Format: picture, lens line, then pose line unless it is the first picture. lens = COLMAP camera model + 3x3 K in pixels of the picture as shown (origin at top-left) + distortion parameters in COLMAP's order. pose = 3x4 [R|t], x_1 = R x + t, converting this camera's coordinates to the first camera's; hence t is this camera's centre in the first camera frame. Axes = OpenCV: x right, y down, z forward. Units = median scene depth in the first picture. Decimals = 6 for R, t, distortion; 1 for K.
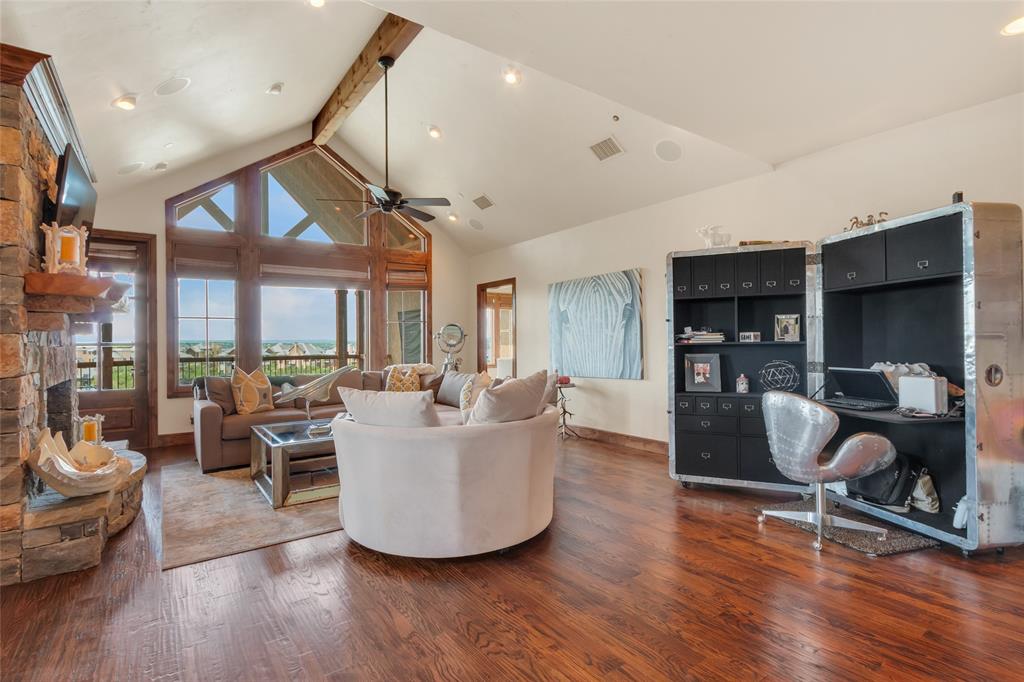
lens RADIAL K [[495.3, 0, 510.4], [0, 495.3, 342.1], [0, 0, 1]] dist [0.005151, 0.000298]
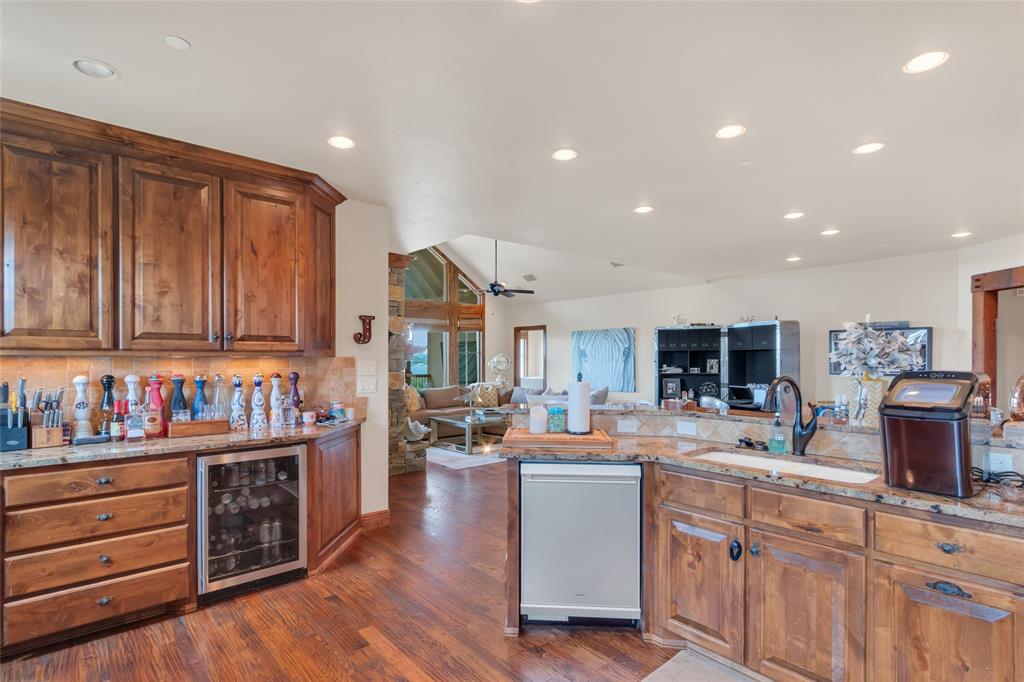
lens RADIAL K [[495.3, 0, 514.5], [0, 495.3, 361.3], [0, 0, 1]] dist [0.005151, 0.000298]
pose [[0.994518, 0.008468, 0.104226, -0.439116], [-0.008953, 0.999951, 0.004183, -0.047017], [-0.104186, -0.005093, 0.994545, -0.890406]]
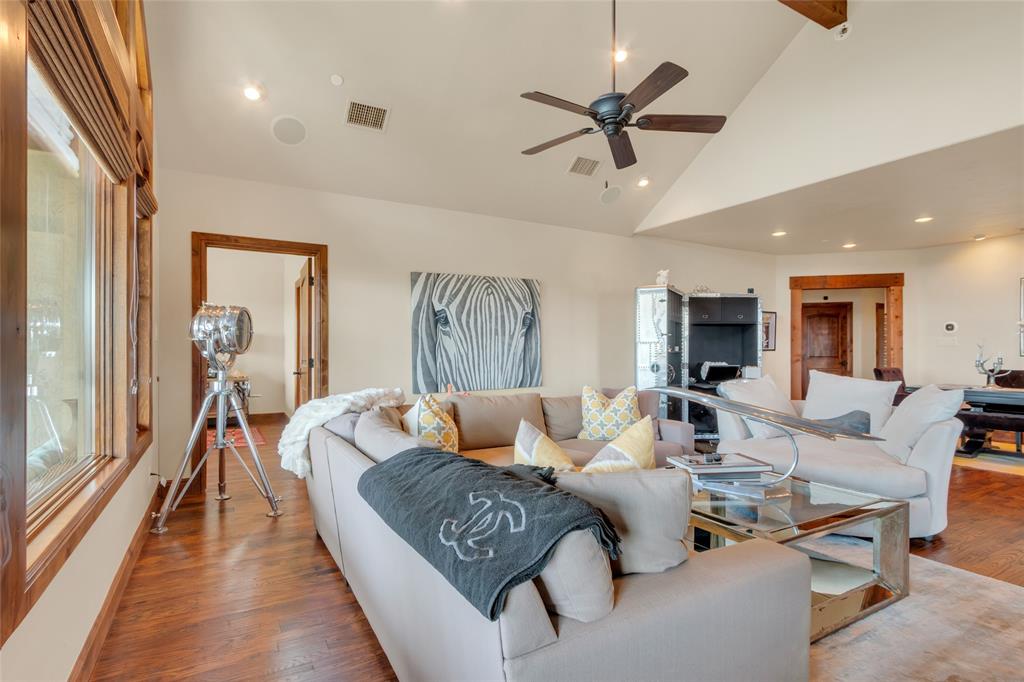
lens RADIAL K [[495.3, 0, 508.0], [0, 495.3, 344.6], [0, 0, 1]] dist [0.005151, 0.000298]
pose [[0.107466, 0.012342, 0.994132, -1.062637], [-0.006365, 0.999911, -0.011726, 0.000643], [-0.994188, -0.005068, 0.107535, 1.274707]]
